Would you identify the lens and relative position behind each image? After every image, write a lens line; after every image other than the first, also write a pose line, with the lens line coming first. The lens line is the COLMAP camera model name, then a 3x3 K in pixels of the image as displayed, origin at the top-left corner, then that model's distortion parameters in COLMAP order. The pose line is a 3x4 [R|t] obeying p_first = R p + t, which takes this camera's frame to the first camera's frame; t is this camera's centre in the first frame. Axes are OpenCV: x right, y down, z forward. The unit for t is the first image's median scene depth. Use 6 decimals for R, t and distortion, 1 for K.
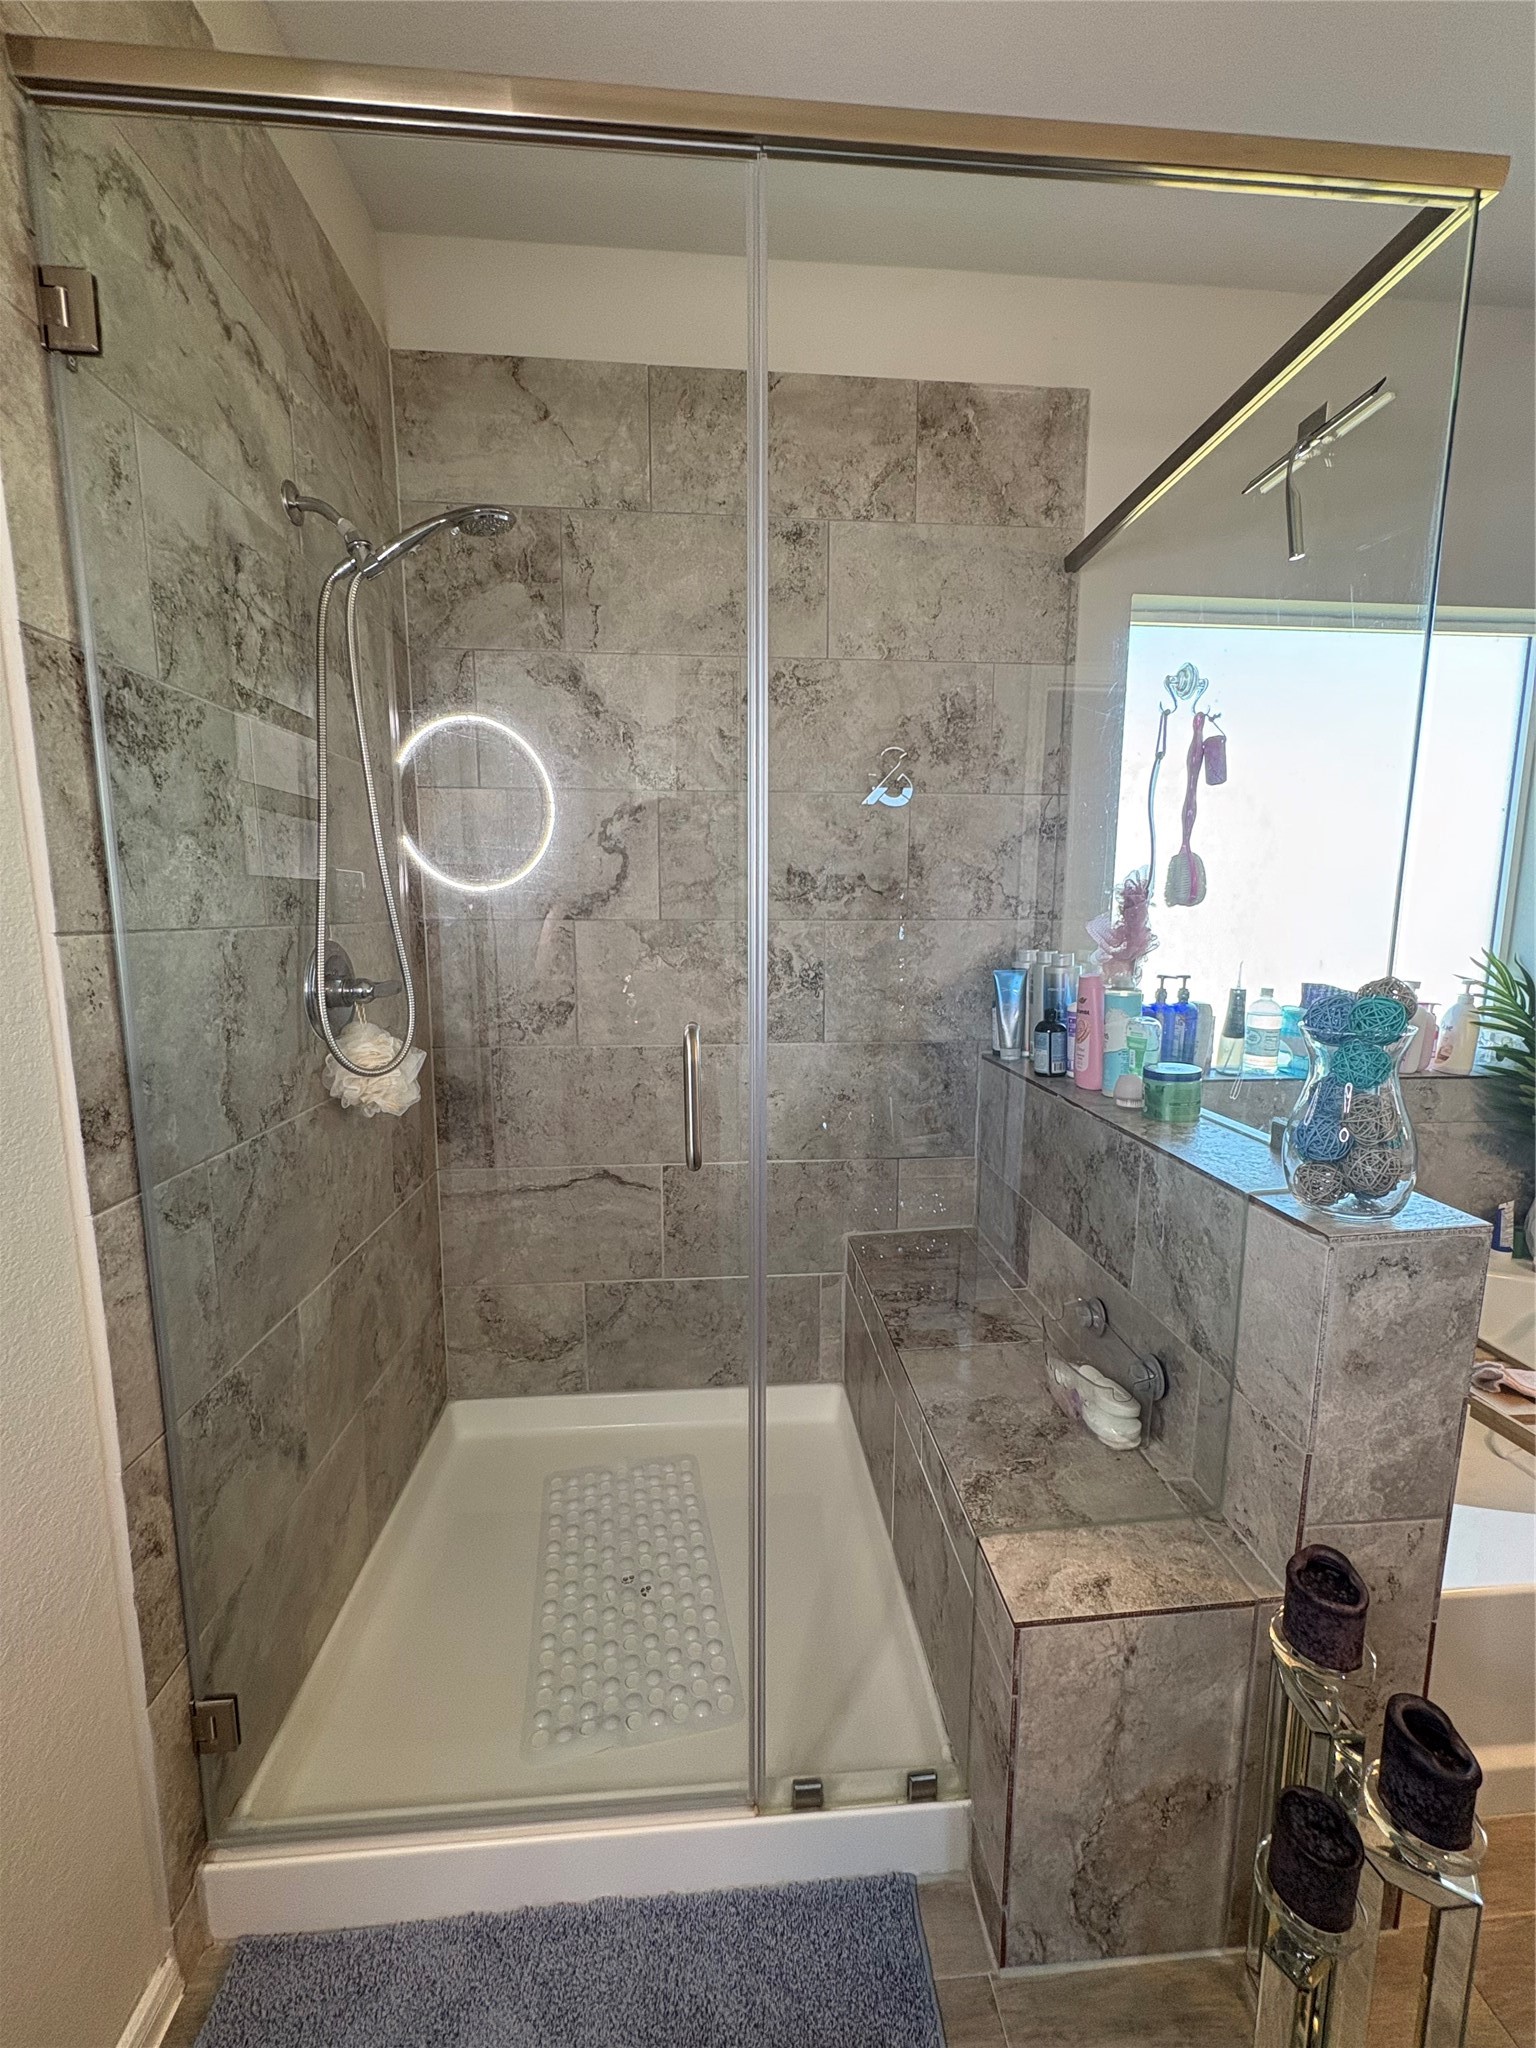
lens RADIAL K [[814.5, 0, 770.1], [0, 814.5, 1023.7], [0, 0, 1]] dist [-0.000087, 0.000519]
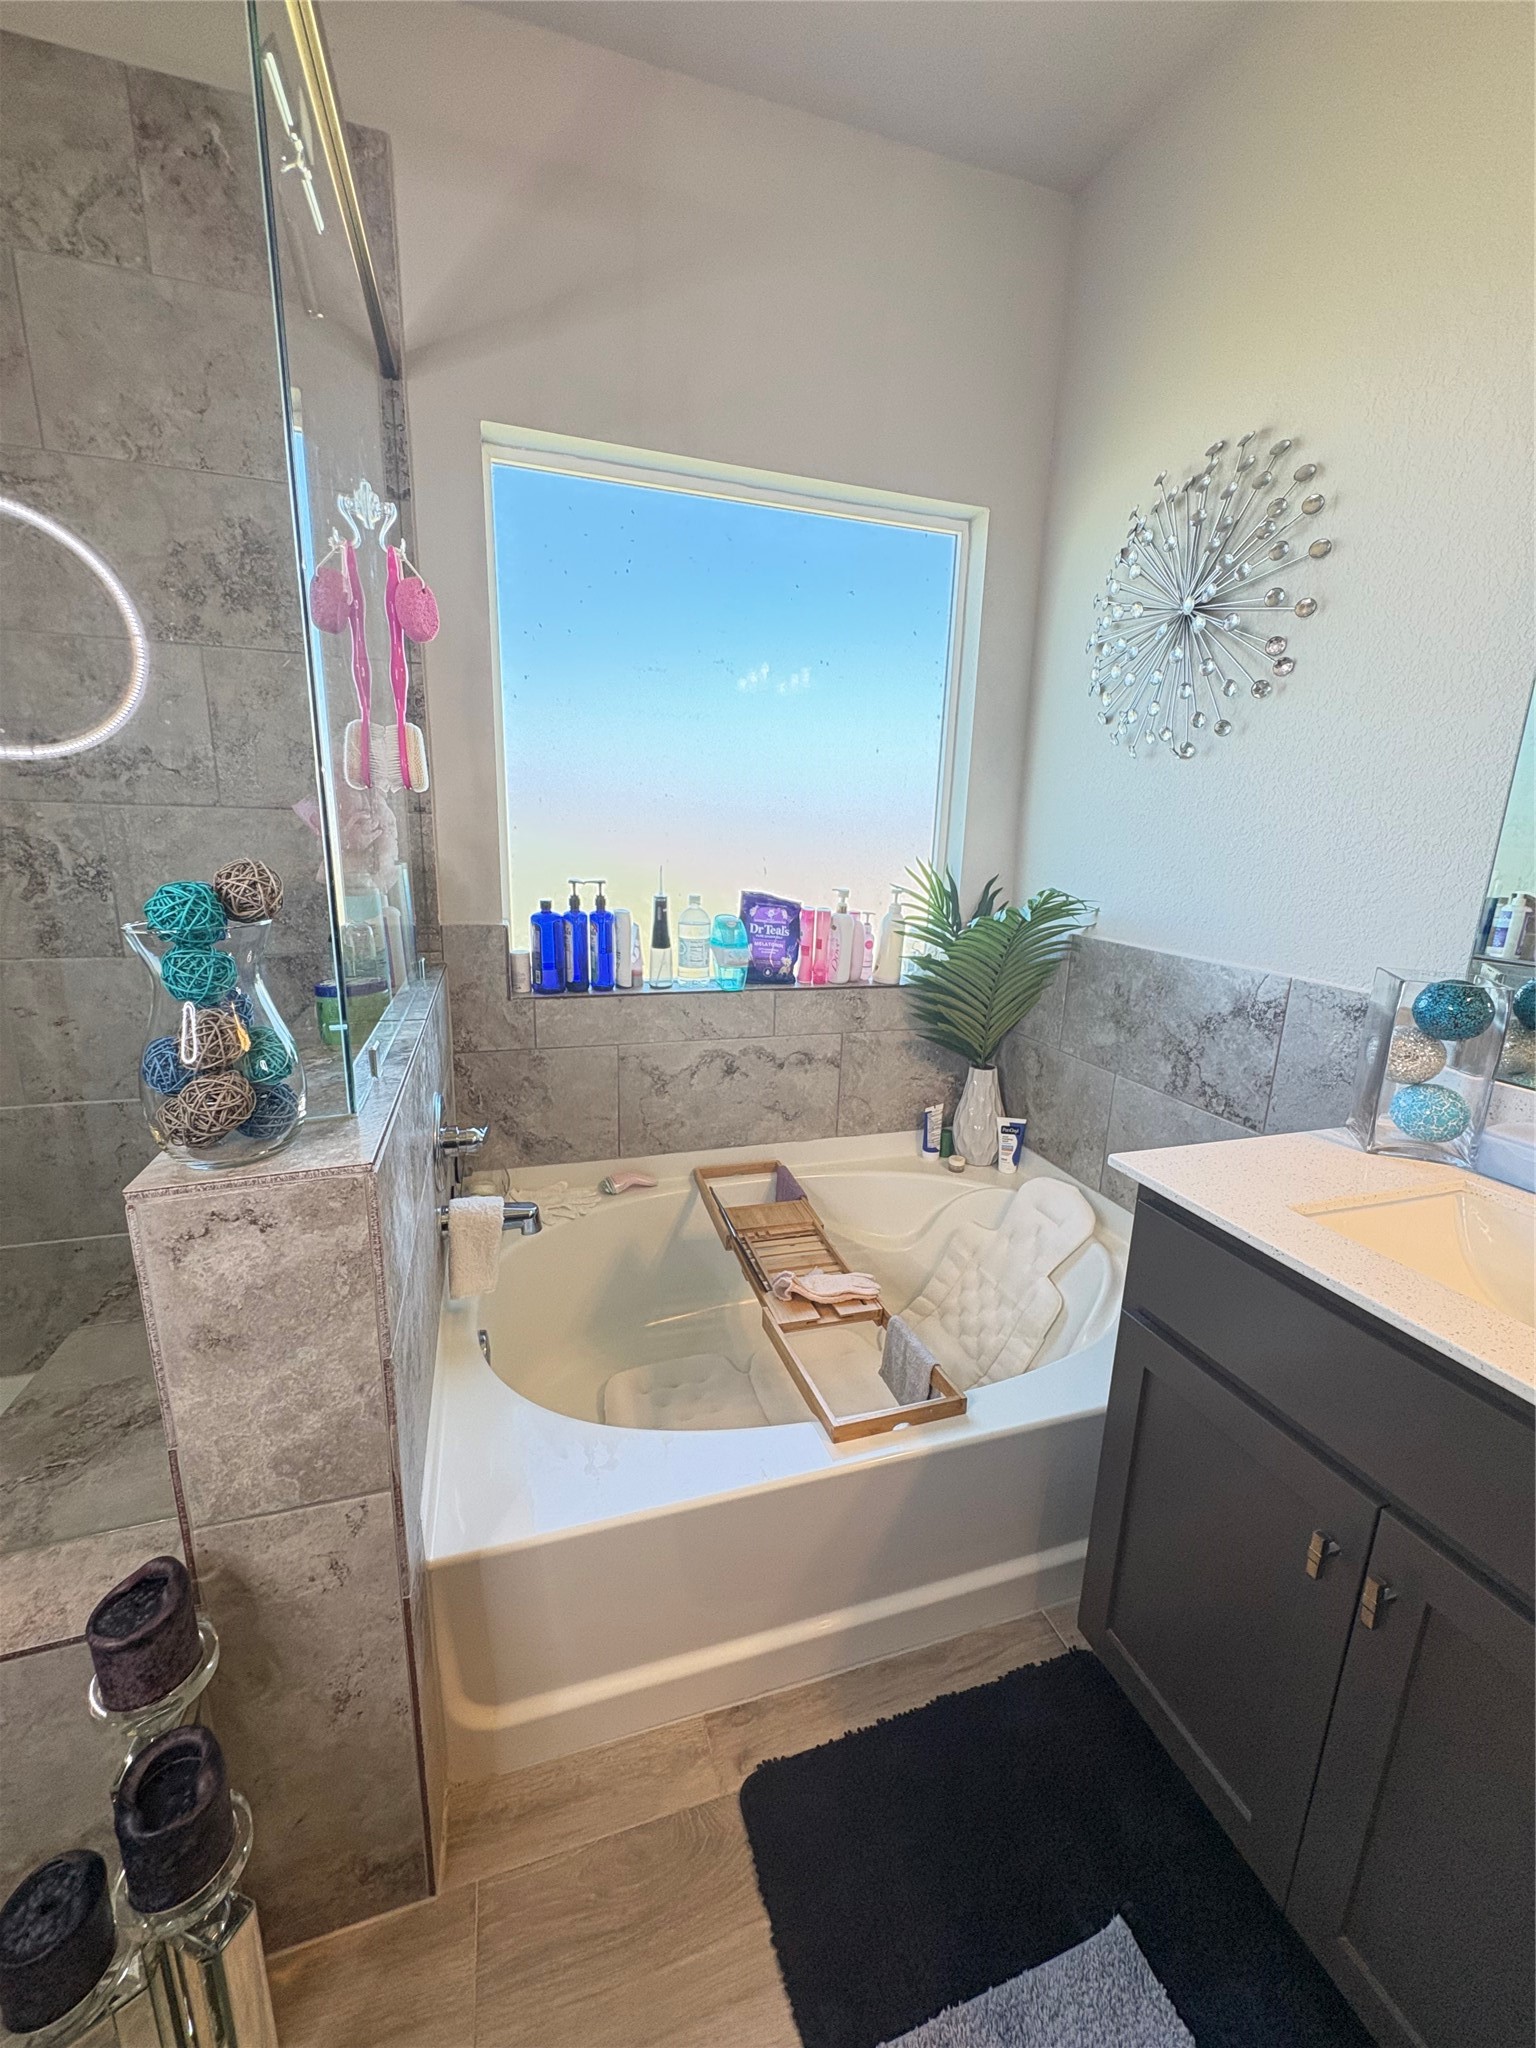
lens RADIAL K [[814.5, 0, 770.9], [0, 814.5, 1023.9], [0, 0, 1]] dist [-0.000087, 0.000519]
pose [[0.973303, -0.027065, 0.227922, 0.546484], [0.004463, 0.995067, 0.099103, 0.012671], [-0.229480, -0.095440, 0.968623, 0.056836]]
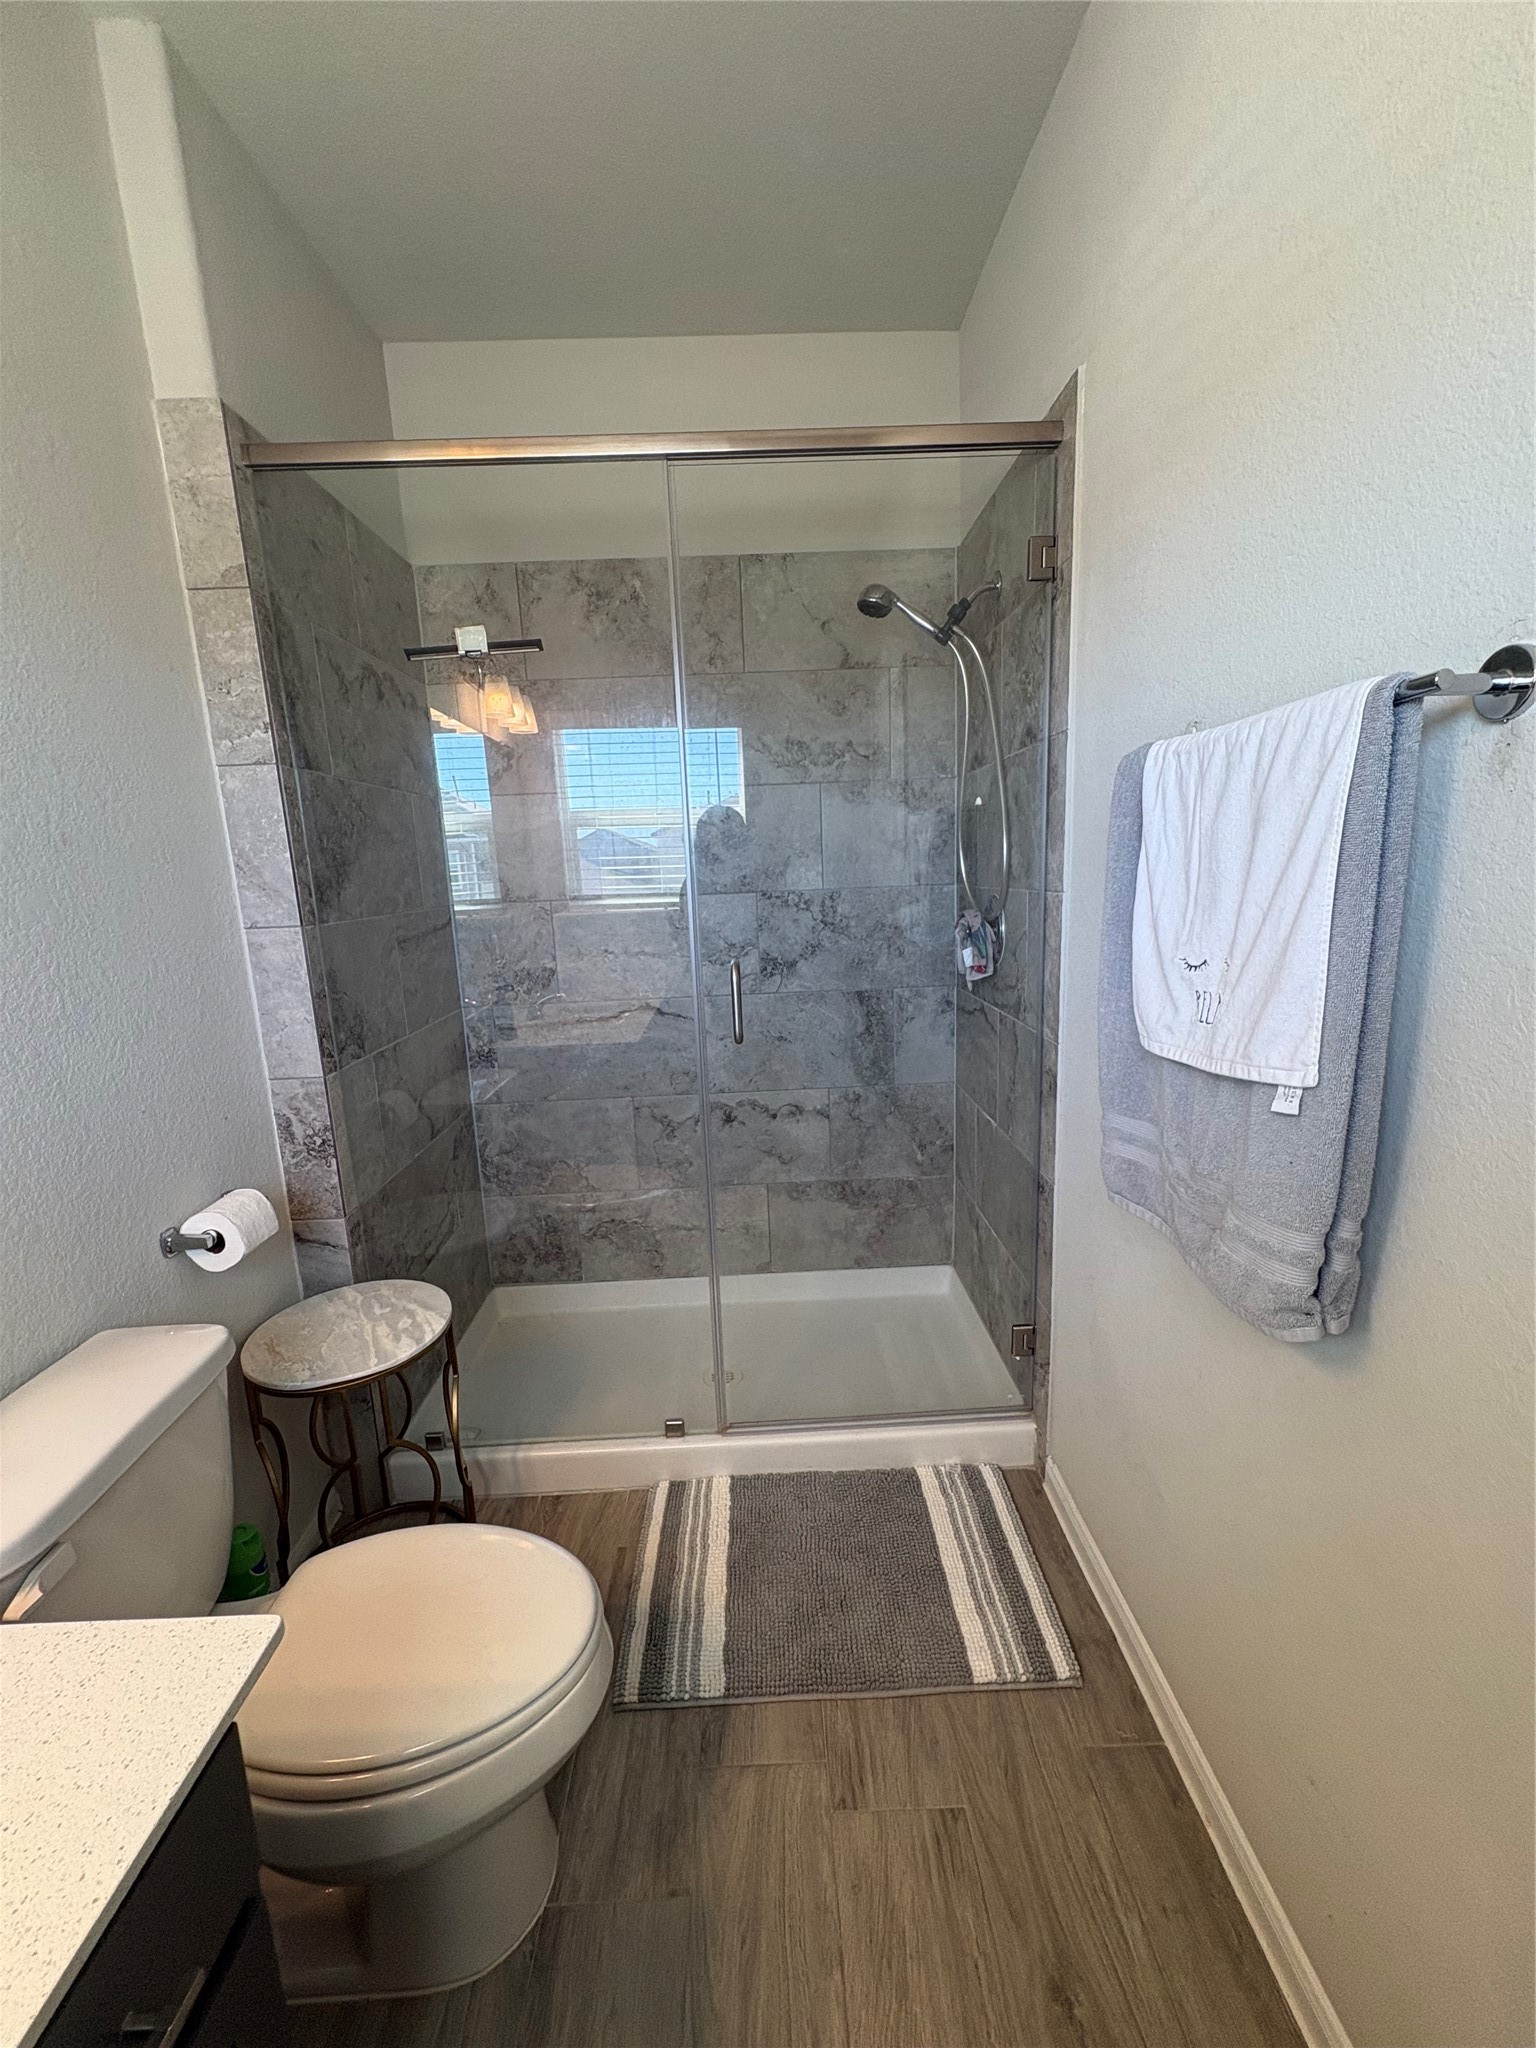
lens RADIAL K [[814.5, 0, 767.9], [0, 814.5, 1025.7], [0, 0, 1]] dist [-0.000087, 0.000519]
pose [[0.996953, -0.030134, -0.071949, 0.910321], [0.034130, 0.997905, 0.054966, -0.035906], [0.070142, -0.057254, 0.995893, -0.159085]]
